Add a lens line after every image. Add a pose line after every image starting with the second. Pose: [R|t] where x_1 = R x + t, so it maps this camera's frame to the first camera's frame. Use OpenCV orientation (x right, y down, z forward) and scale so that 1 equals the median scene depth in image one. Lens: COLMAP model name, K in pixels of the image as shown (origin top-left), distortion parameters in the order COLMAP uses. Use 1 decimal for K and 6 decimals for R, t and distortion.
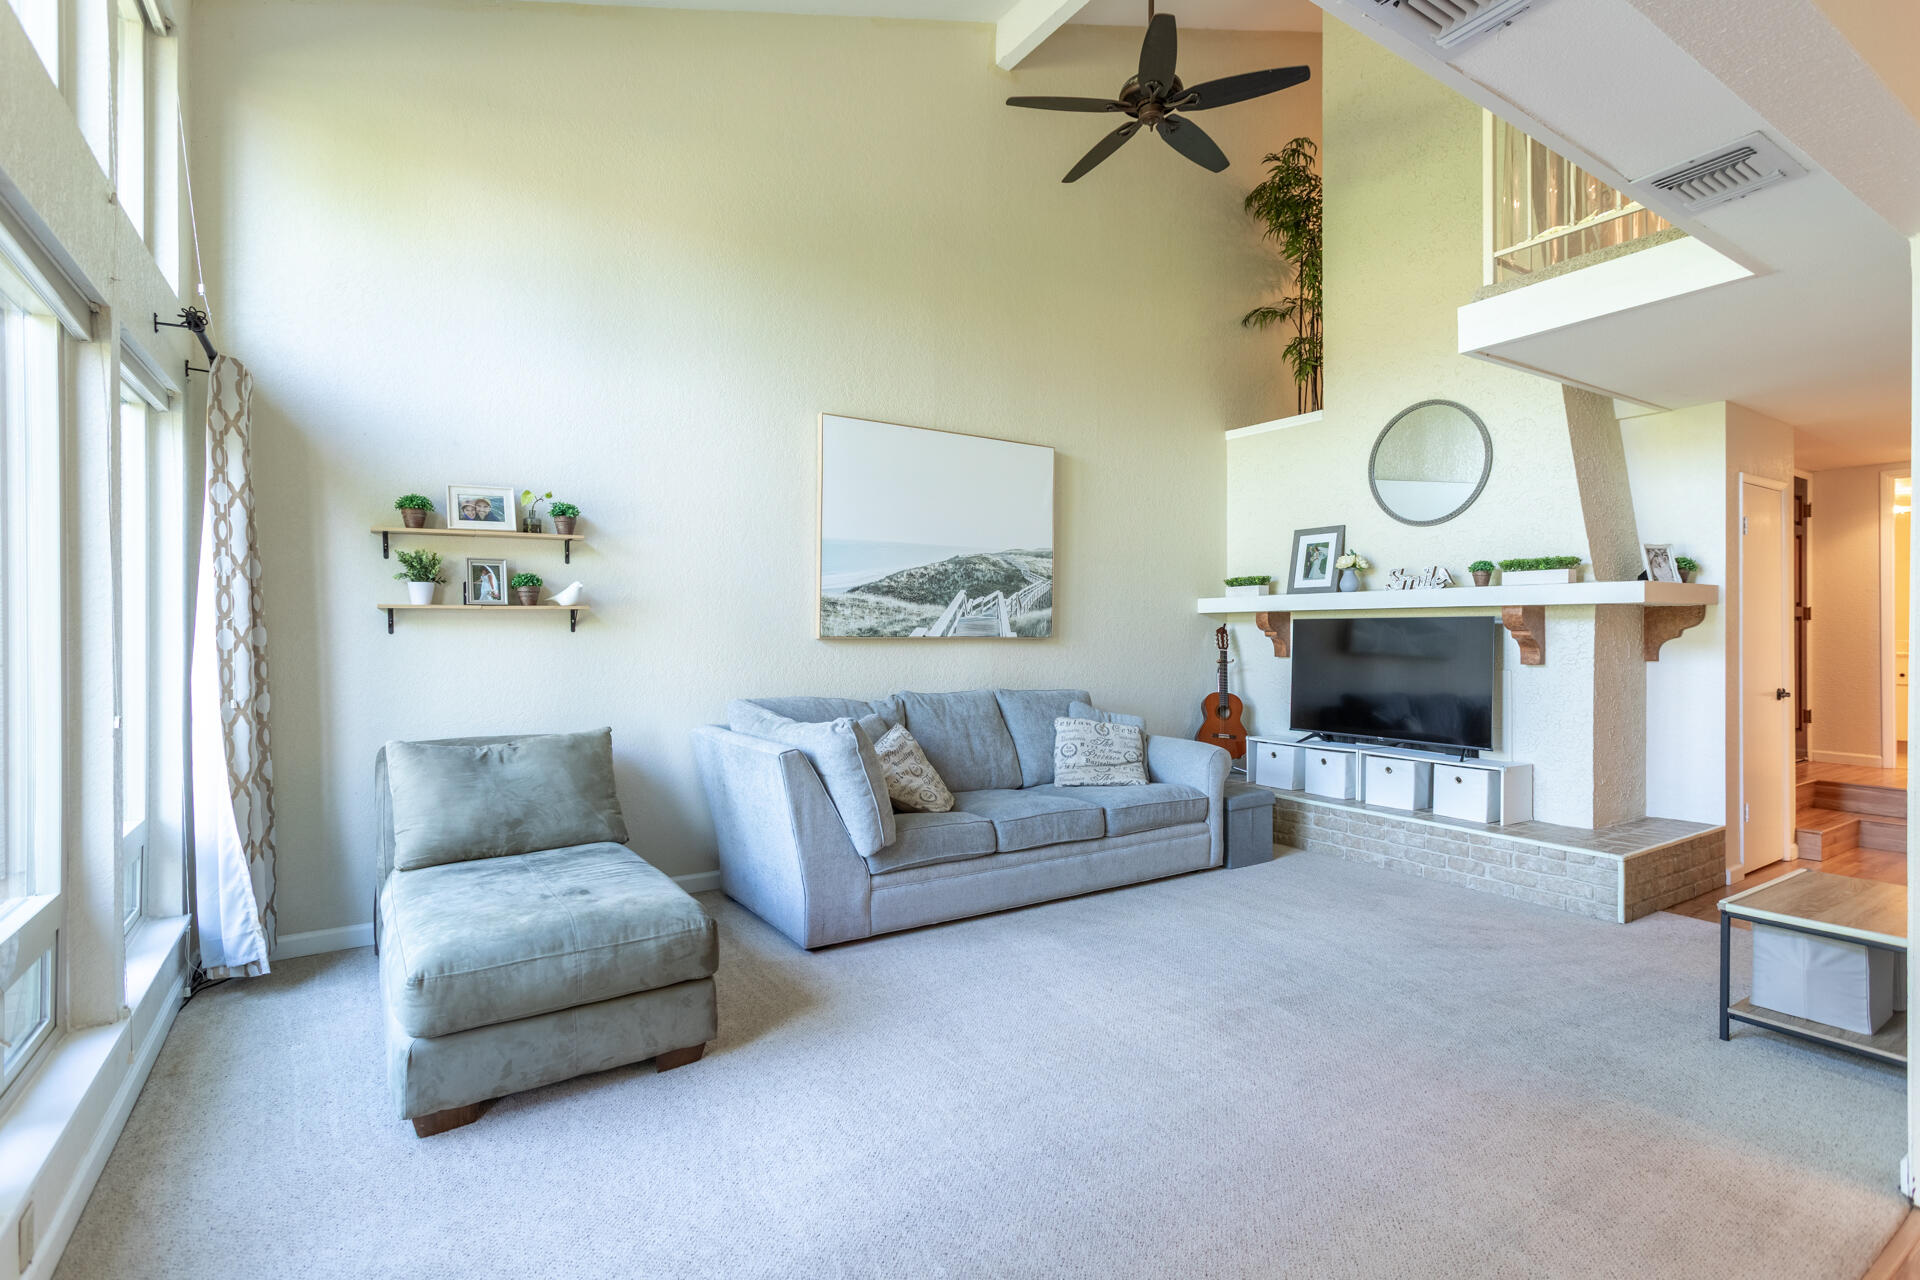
lens RADIAL K [[909.1, 0, 950.0], [0, 909.1, 624.3], [0, 0, 1]] dist [-0.000080, 0.002065]
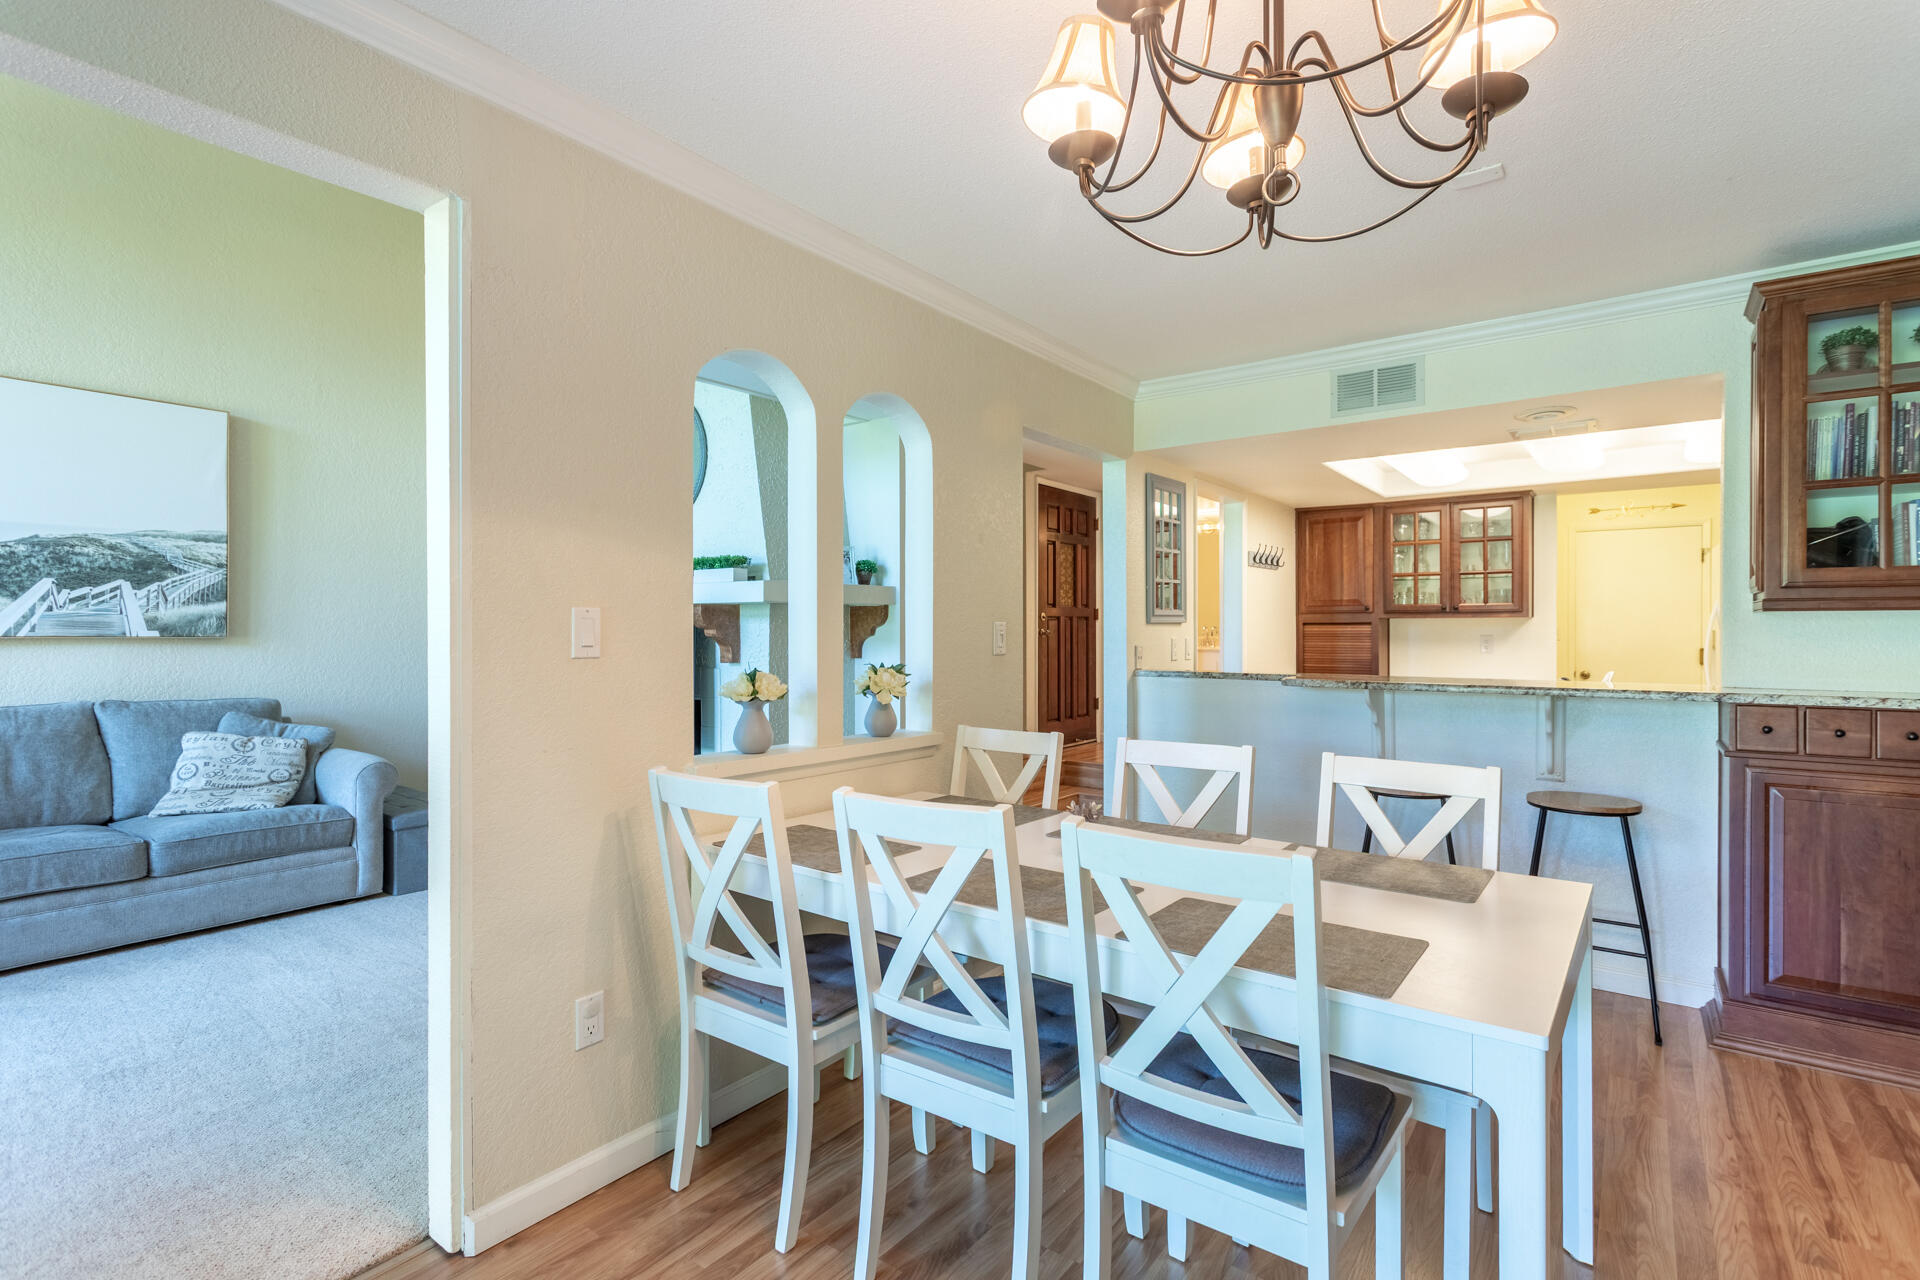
lens RADIAL K [[909.1, 0, 950.0], [0, 909.1, 624.3], [0, 0, 1]] dist [-0.000080, 0.002065]
pose [[0.938525, 0.002121, 0.345205, 0.484149], [-0.002853, 0.999995, 0.001611, -0.000583], [-0.345200, -0.002497, 0.938526, -0.026904]]
